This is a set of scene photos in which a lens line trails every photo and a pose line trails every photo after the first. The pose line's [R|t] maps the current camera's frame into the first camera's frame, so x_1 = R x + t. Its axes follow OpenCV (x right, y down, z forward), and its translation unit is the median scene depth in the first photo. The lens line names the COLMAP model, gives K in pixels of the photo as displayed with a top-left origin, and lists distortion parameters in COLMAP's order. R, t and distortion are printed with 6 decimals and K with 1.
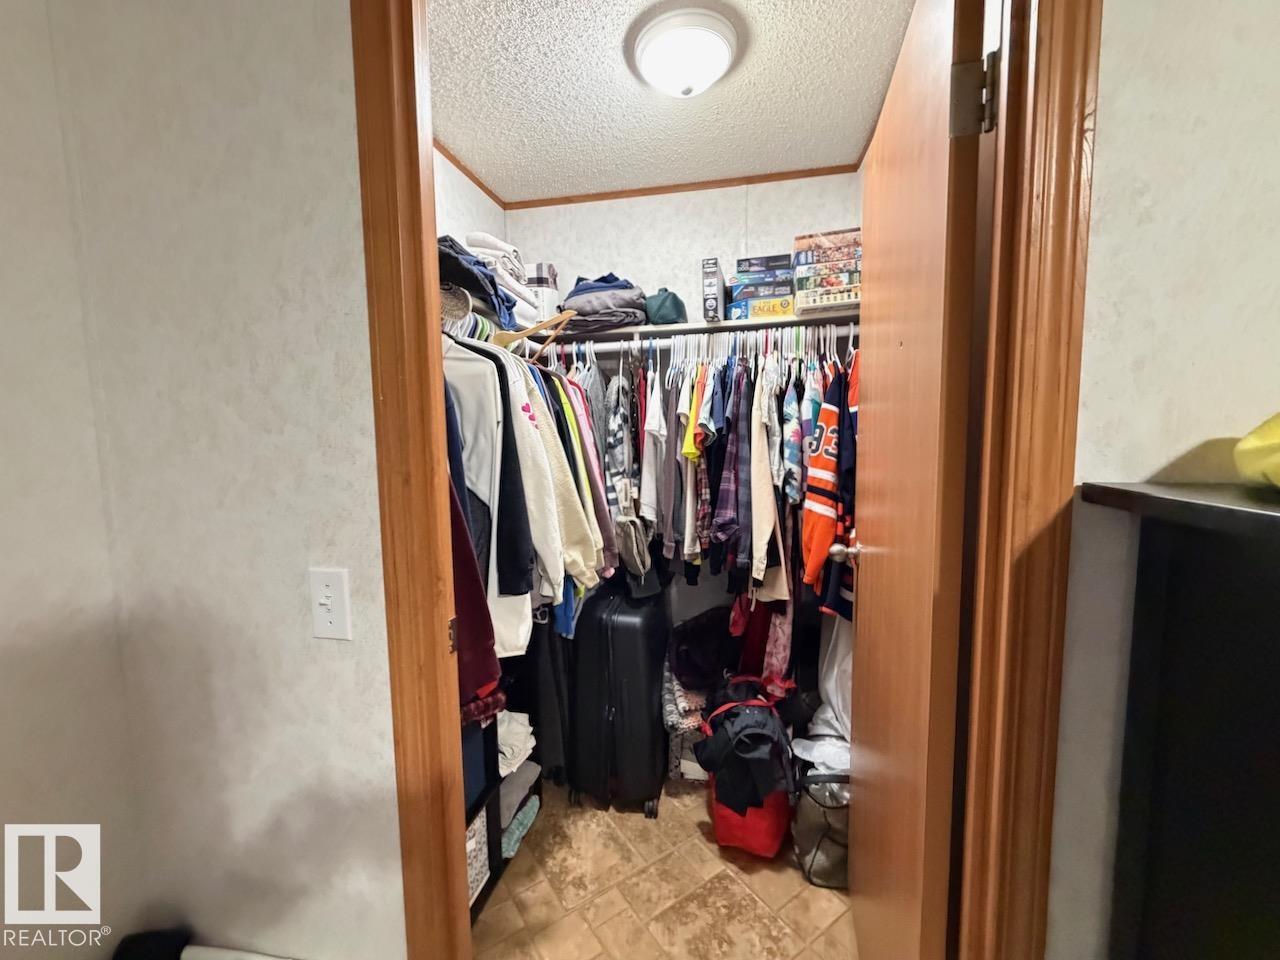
lens RADIAL K [[515.5, 0, 635.0], [0, 515.5, 473.9], [0, 0, 1]] dist [0.002336, -0.001094]
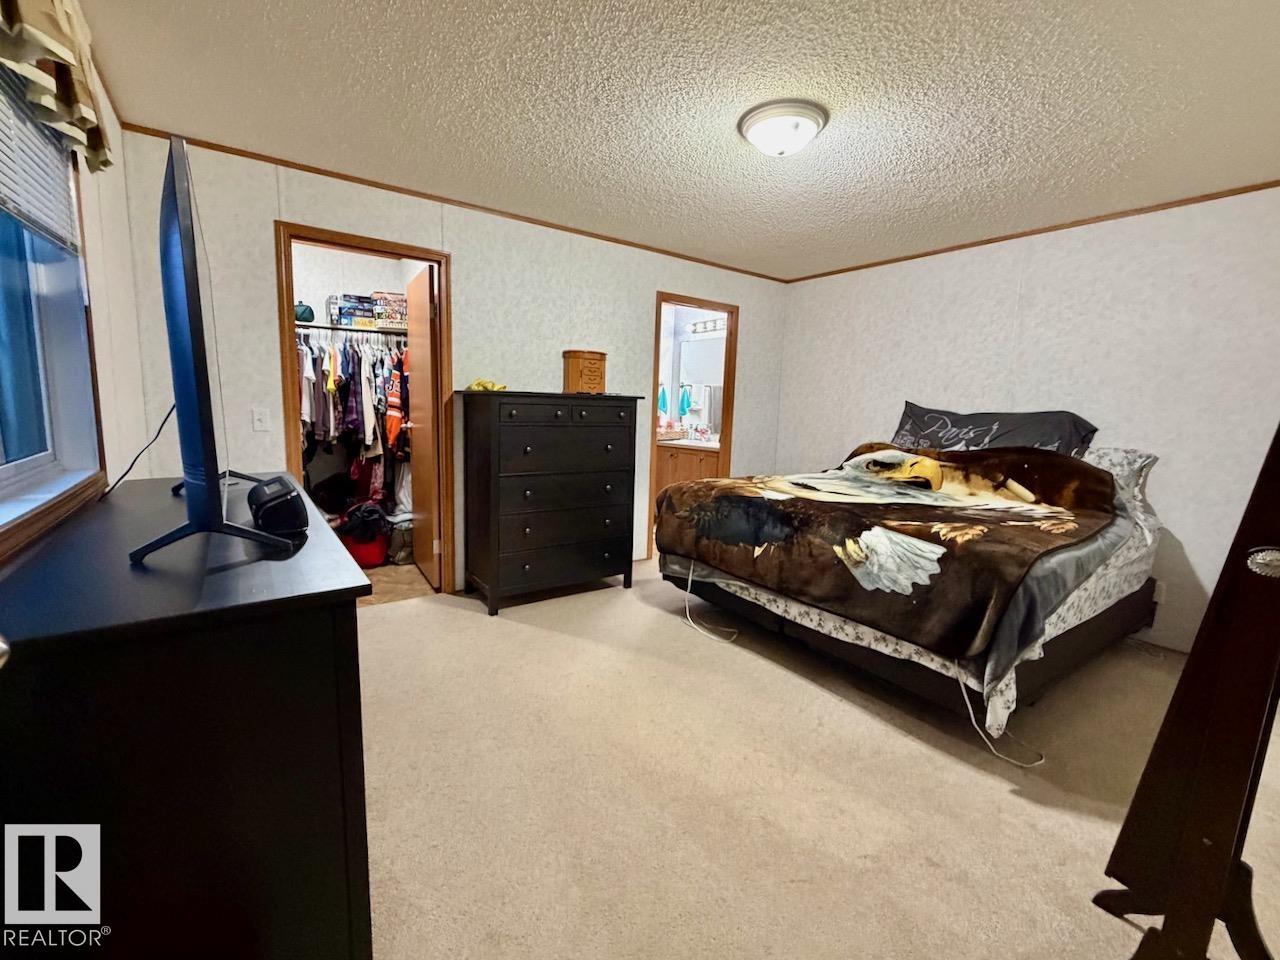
lens RADIAL K [[515.5, 0, 631.9], [0, 515.5, 474.8], [0, 0, 1]] dist [0.002336, -0.001094]
pose [[0.667382, -0.067965, 0.741608, -0.679815], [0.018092, 0.997013, 0.075091, 0.180466], [-0.744496, -0.036697, 0.666618, -1.388600]]
